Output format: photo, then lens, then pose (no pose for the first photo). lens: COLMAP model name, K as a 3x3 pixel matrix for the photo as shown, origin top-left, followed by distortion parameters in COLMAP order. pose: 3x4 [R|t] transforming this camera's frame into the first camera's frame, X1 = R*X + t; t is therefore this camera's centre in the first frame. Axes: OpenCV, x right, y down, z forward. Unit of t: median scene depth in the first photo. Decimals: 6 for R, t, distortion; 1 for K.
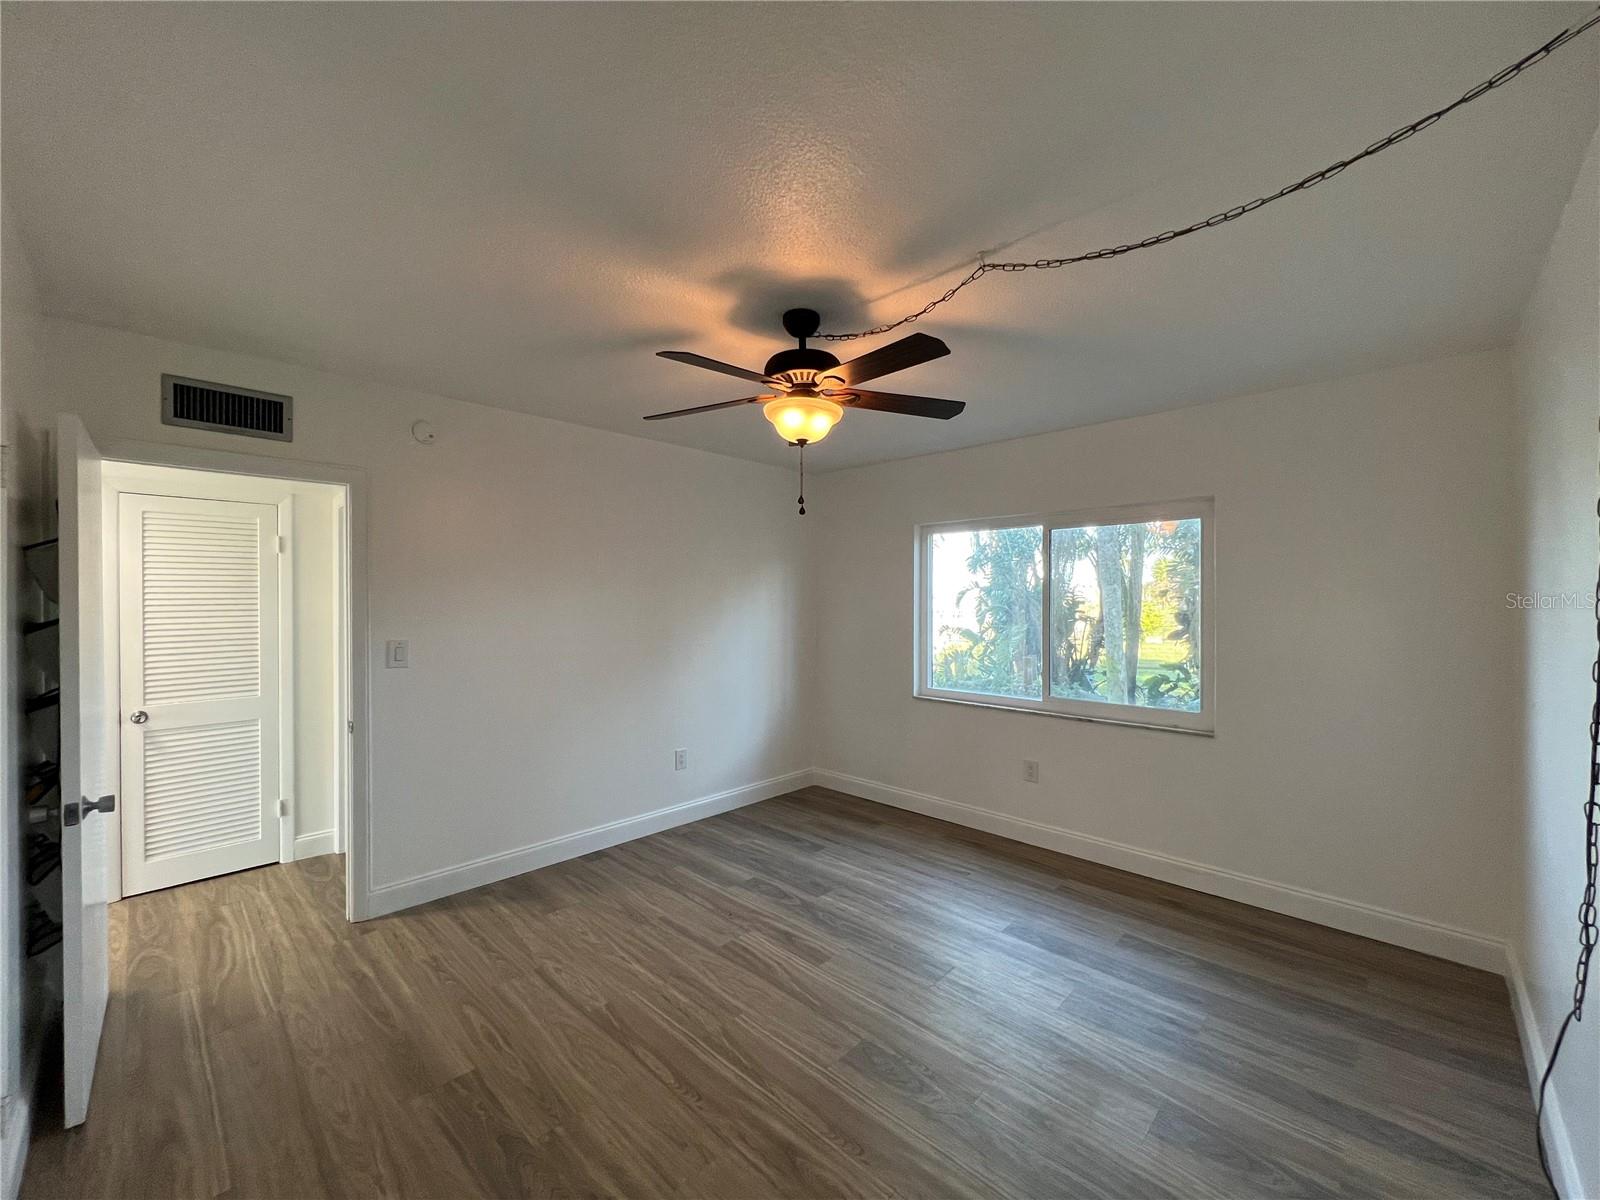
lens RADIAL K [[639.4, 0, 805.2], [0, 639.4, 599.0], [0, 0, 1]] dist [-0.001739, 0.000014]
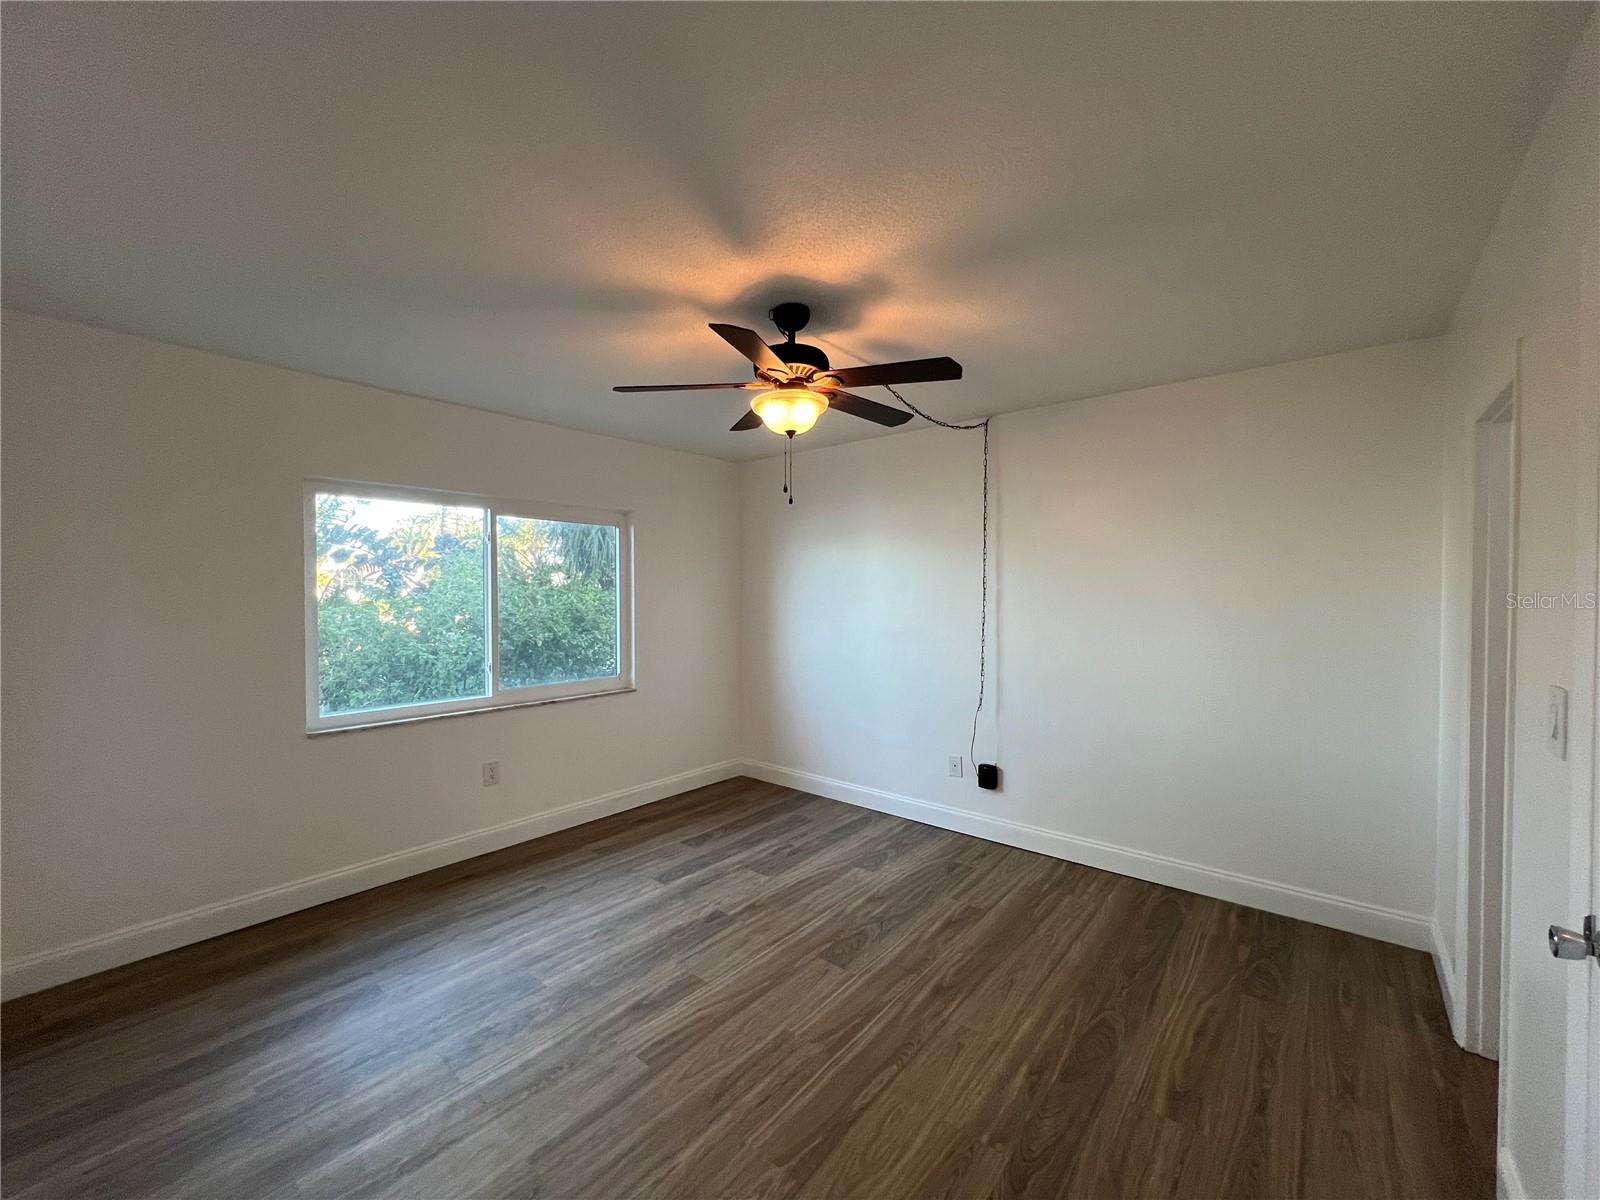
lens RADIAL K [[639.4, 0, 799.1], [0, 639.4, 600.3], [0, 0, 1]] dist [-0.001739, 0.000014]
pose [[-0.068176, -0.014326, 0.997570, -0.888806], [0.000570, 0.999896, 0.014398, 0.006348], [-0.997673, 0.001551, -0.068161, 0.910507]]
